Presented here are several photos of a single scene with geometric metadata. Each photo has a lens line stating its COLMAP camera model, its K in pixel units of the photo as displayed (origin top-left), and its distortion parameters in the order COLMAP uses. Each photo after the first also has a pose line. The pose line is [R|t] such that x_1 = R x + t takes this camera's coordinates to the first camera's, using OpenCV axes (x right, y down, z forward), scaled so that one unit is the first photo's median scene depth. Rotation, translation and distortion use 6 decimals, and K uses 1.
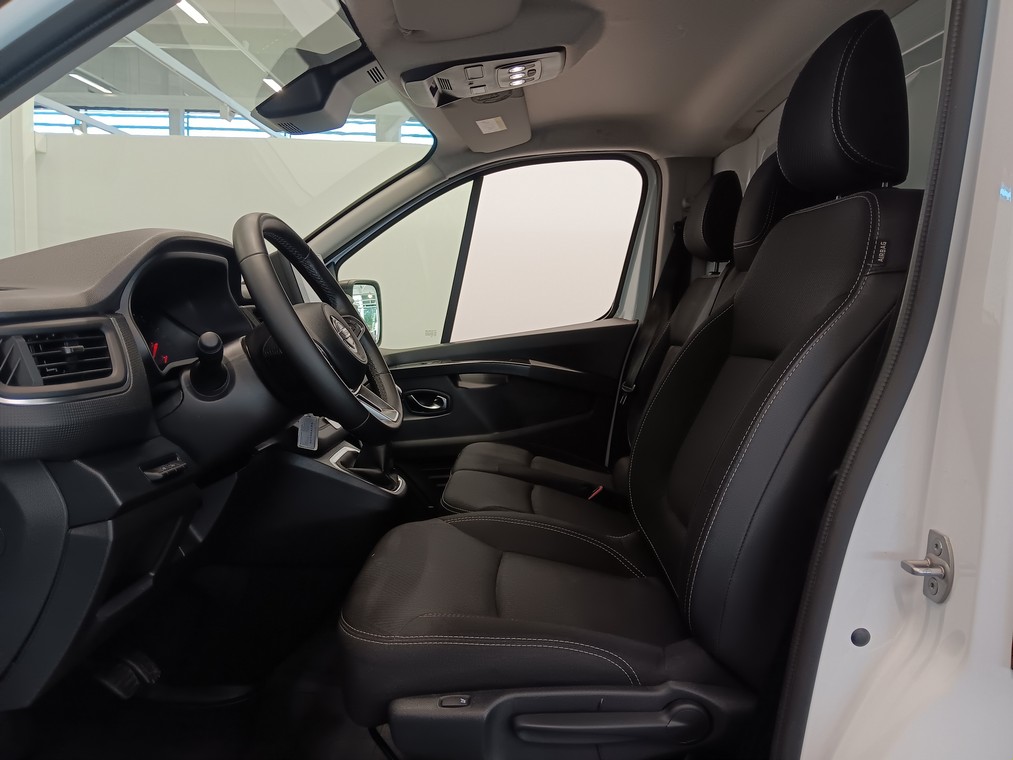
lens RADIAL K [[1340.8, 0, 506.5], [0, 1340.8, 380.0], [0, 0, 1]] dist [0.080644, -0.035875]
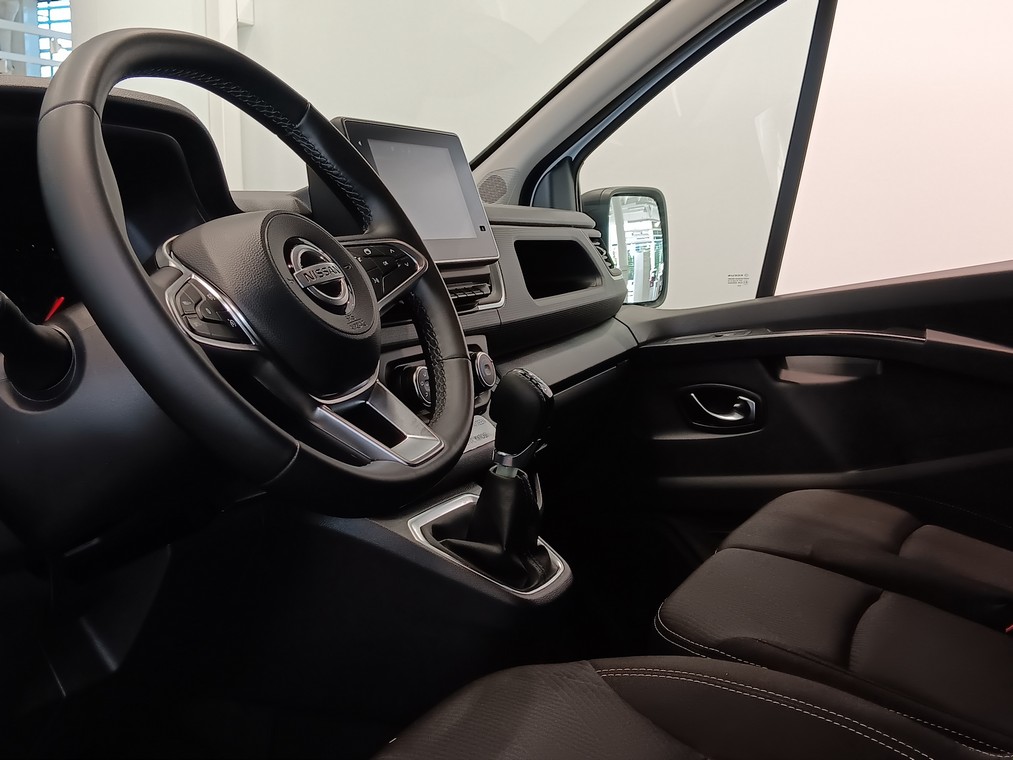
lens RADIAL K [[1340.8, 0, 506.5], [0, 1340.8, 380.0], [0, 0, 1]] dist [0.080644, -0.035875]
pose [[0.862819, 0.024817, -0.504903, 0.138810], [-0.011246, 0.999489, 0.029910, -0.009565], [0.505387, -0.020129, 0.862658, 0.489943]]
